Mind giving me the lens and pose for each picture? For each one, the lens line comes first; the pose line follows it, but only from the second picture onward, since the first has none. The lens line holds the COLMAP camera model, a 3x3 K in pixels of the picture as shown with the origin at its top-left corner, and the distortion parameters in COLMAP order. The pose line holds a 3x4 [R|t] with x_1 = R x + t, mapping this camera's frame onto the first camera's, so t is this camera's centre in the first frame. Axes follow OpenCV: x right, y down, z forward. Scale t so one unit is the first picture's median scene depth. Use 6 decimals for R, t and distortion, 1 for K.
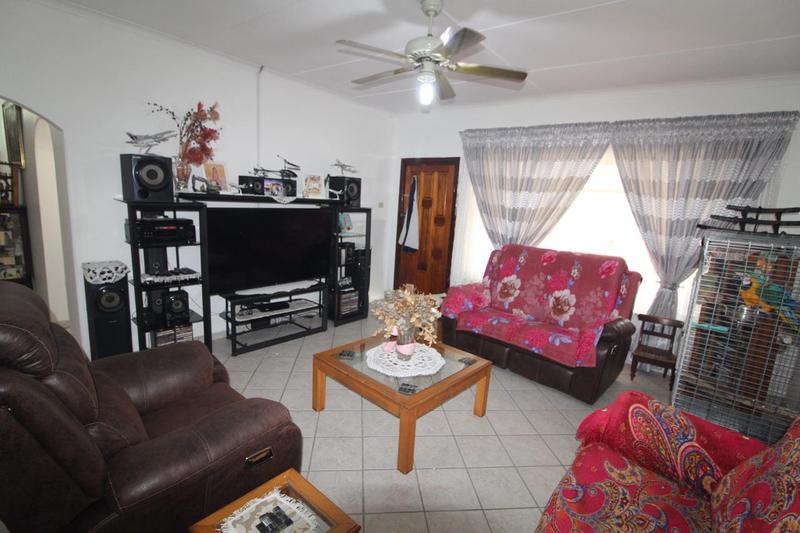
lens RADIAL K [[375.2, 0, 402.0], [0, 375.2, 266.9], [0, 0, 1]] dist [-0.006368, -0.008300]
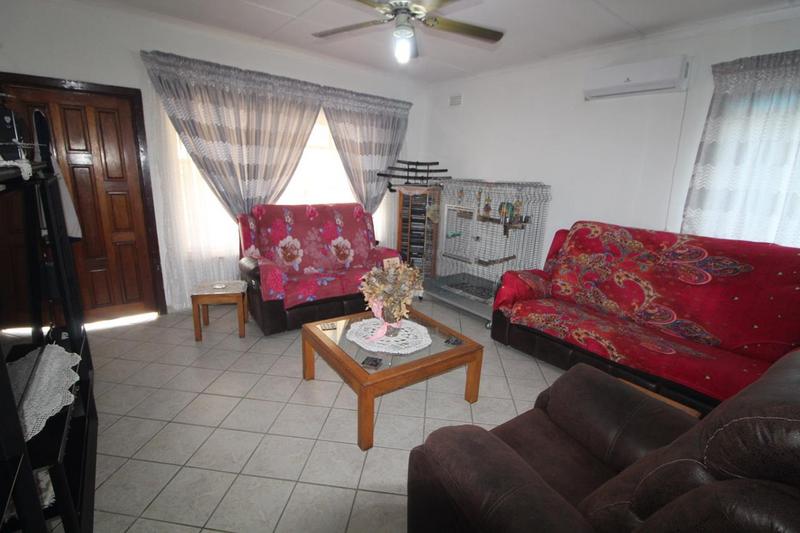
lens RADIAL K [[375.2, 0, 402.0], [0, 375.2, 266.9], [0, 0, 1]] dist [-0.006368, -0.008300]
pose [[0.211822, -0.294222, 0.931968, -0.613182], [0.137882, 0.953066, 0.269544, -0.133406], [-0.967533, 0.071407, 0.242449, 0.521611]]
